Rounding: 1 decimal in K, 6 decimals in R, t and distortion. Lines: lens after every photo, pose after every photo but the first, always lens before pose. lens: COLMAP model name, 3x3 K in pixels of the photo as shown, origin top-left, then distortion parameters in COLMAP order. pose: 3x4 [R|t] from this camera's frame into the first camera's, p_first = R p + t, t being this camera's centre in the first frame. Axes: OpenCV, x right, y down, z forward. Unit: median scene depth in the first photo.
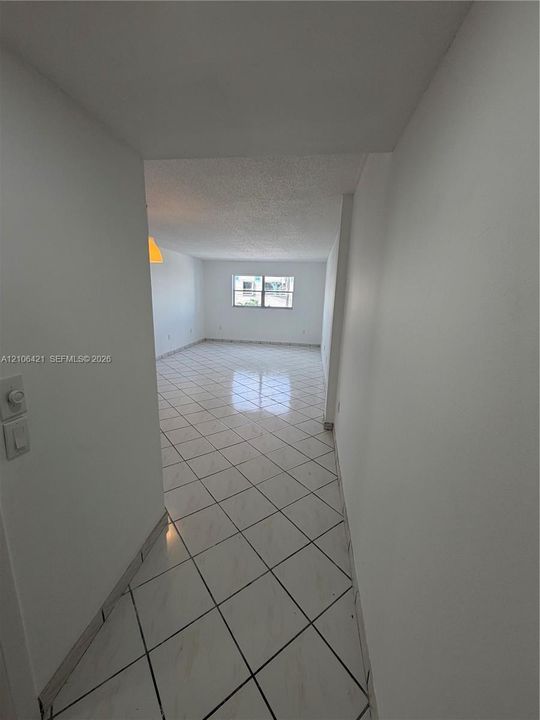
lens RADIAL K [[286.7, 0, 269.7], [0, 286.7, 358.2], [0, 0, 1]] dist [0.000101, 0.000094]
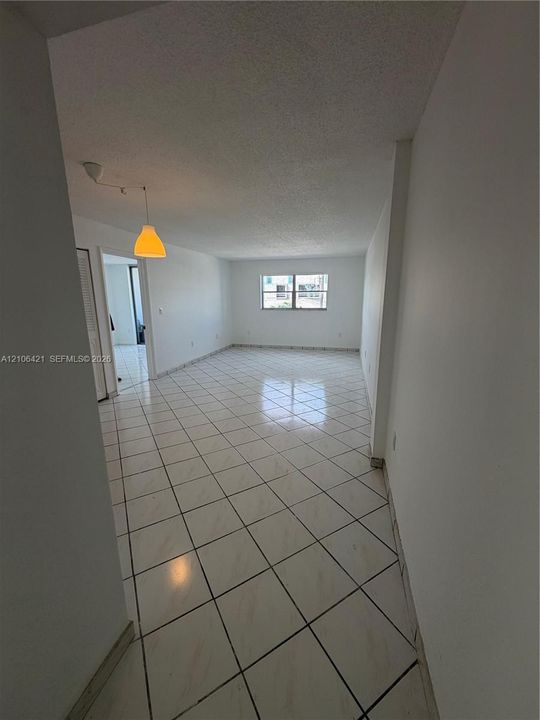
lens RADIAL K [[290.0, 0, 270.3], [0, 290.0, 358.7], [0, 0, 1]] dist [0.000631, 0.000088]
pose [[0.993128, -0.012422, -0.116370, 0.009653], [0.011197, 0.999875, -0.011172, -0.013413], [0.116495, 0.009792, 0.993143, 0.104666]]
